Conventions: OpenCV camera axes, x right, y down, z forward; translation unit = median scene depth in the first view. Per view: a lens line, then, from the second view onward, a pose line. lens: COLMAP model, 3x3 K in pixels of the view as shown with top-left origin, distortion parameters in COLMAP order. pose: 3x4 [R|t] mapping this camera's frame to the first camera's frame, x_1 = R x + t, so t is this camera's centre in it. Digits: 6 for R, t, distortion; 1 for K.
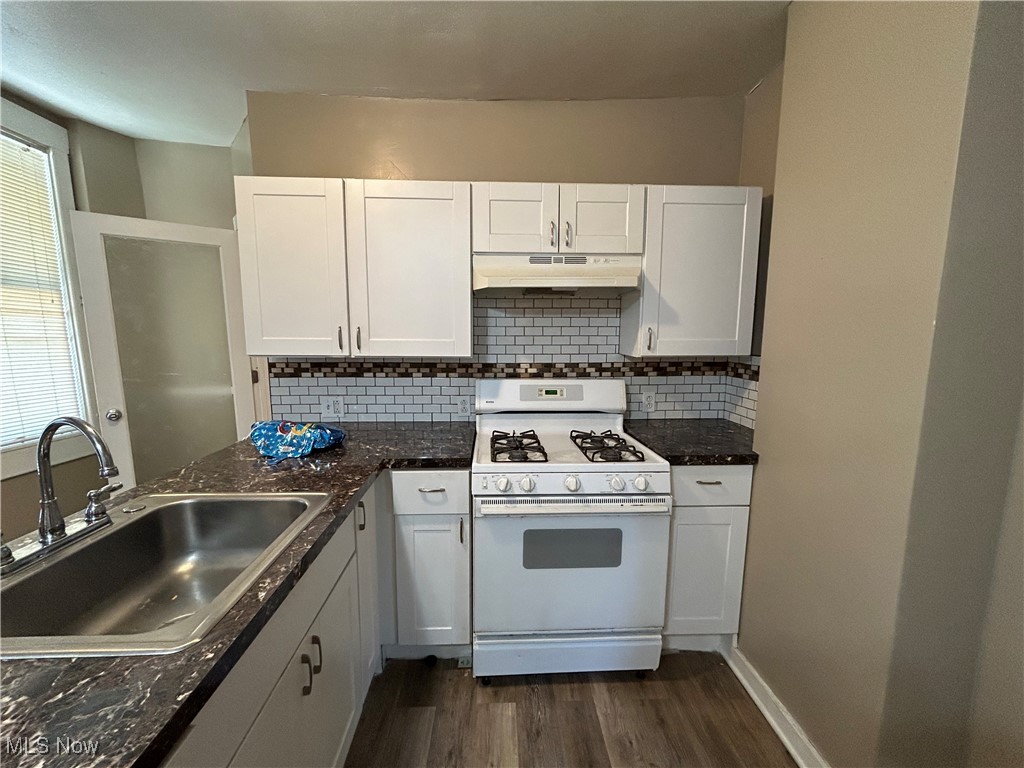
lens RADIAL K [[433.2, 0, 489.7], [0, 433.2, 383.0], [0, 0, 1]] dist [-0.001537, -0.000551]
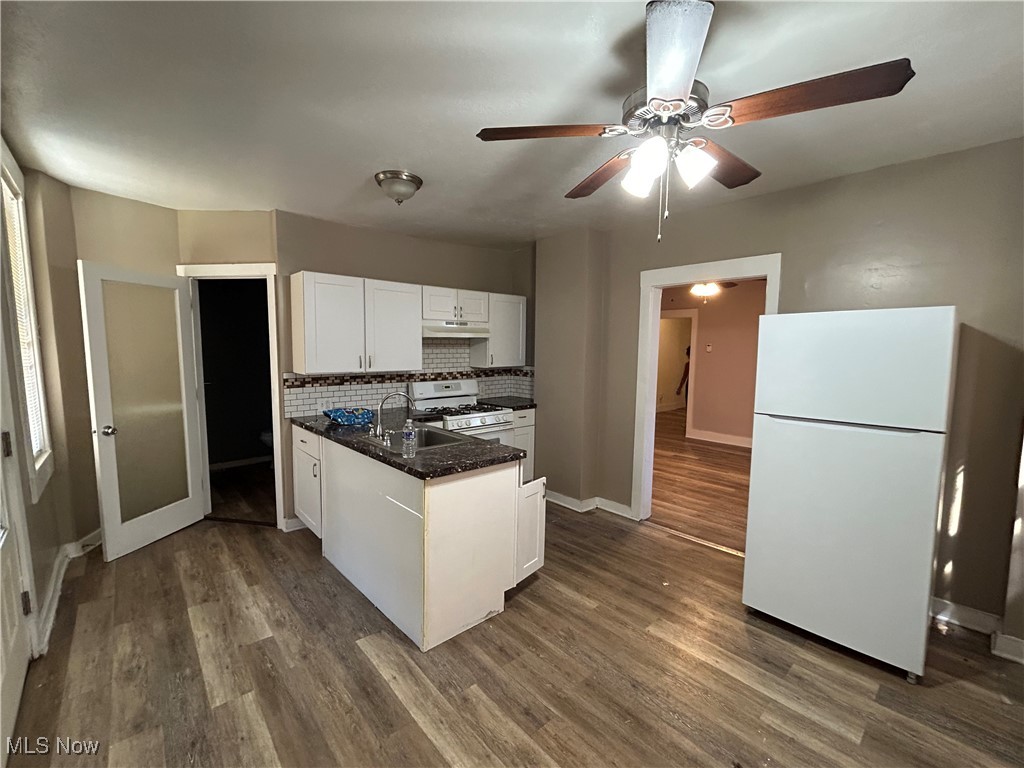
lens RADIAL K [[433.2, 0, 512.4], [0, 433.2, 384.7], [0, 0, 1]] dist [-0.001537, -0.000551]
pose [[0.770600, -0.054370, 0.634996, -0.846508], [0.070907, 0.997483, -0.000642, 0.031442], [-0.633362, 0.045521, 0.772516, -0.684290]]
